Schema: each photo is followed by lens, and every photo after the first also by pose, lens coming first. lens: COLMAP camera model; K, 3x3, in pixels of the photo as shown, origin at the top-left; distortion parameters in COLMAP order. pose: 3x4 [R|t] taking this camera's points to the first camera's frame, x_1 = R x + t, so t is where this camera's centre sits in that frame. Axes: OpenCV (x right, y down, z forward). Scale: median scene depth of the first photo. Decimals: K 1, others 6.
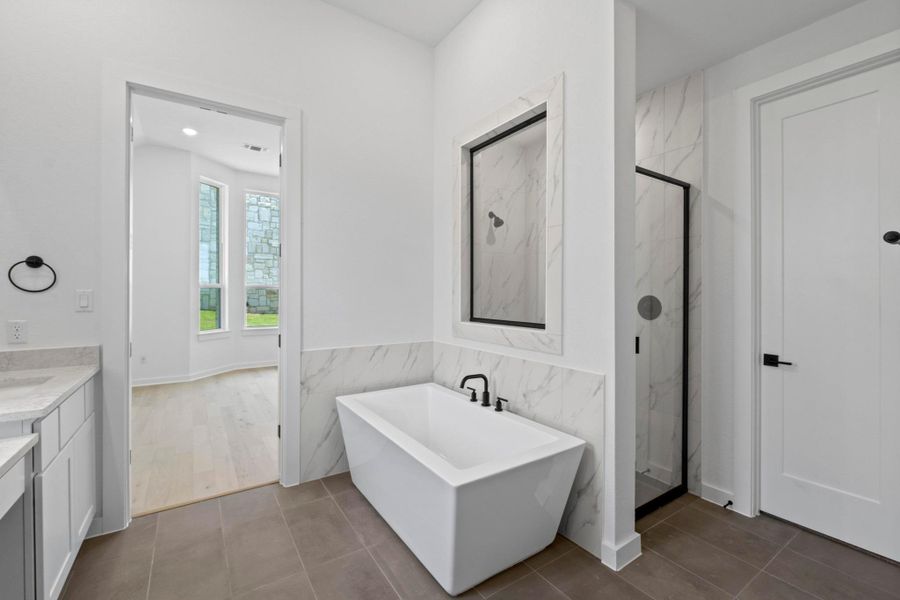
lens RADIAL K [[380.6, 0, 451.8], [0, 380.6, 292.4], [0, 0, 1]] dist [-0.004999, -0.001082]
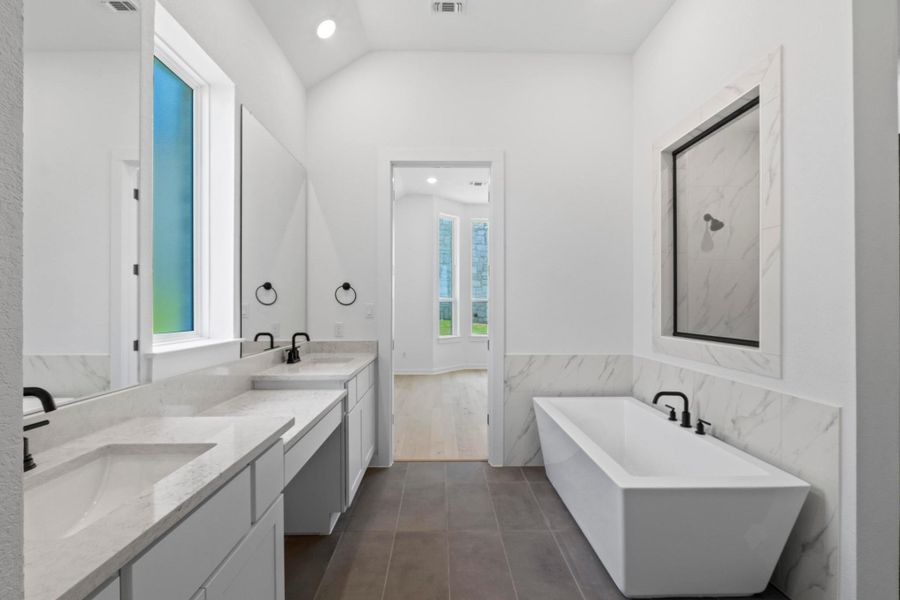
lens RADIAL K [[380.6, 0, 453.6], [0, 380.6, 303.1], [0, 0, 1]] dist [-0.004999, -0.001082]
pose [[0.844844, -0.003427, -0.535002, 0.115793], [0.000915, 0.999987, -0.004960, -0.000734], [0.535012, 0.003701, 0.844836, -0.097291]]
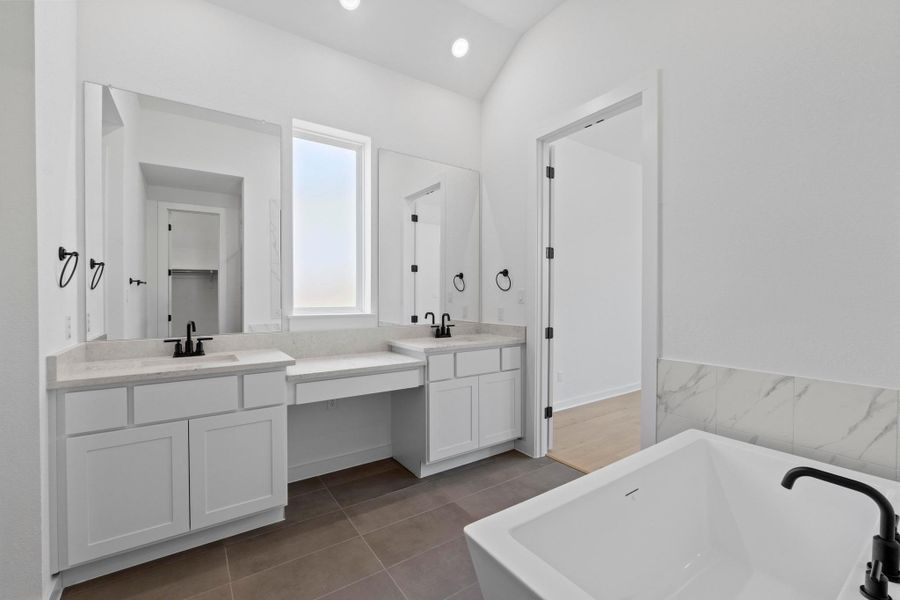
lens RADIAL K [[380.6, 0, 444.3], [0, 380.6, 297.8], [0, 0, 1]] dist [-0.004999, -0.001082]
pose [[0.004917, 0.005224, -0.999974, 0.481240], [0.003653, 0.999980, 0.005242, 0.017014], [0.999981, -0.003679, 0.004898, 0.578215]]
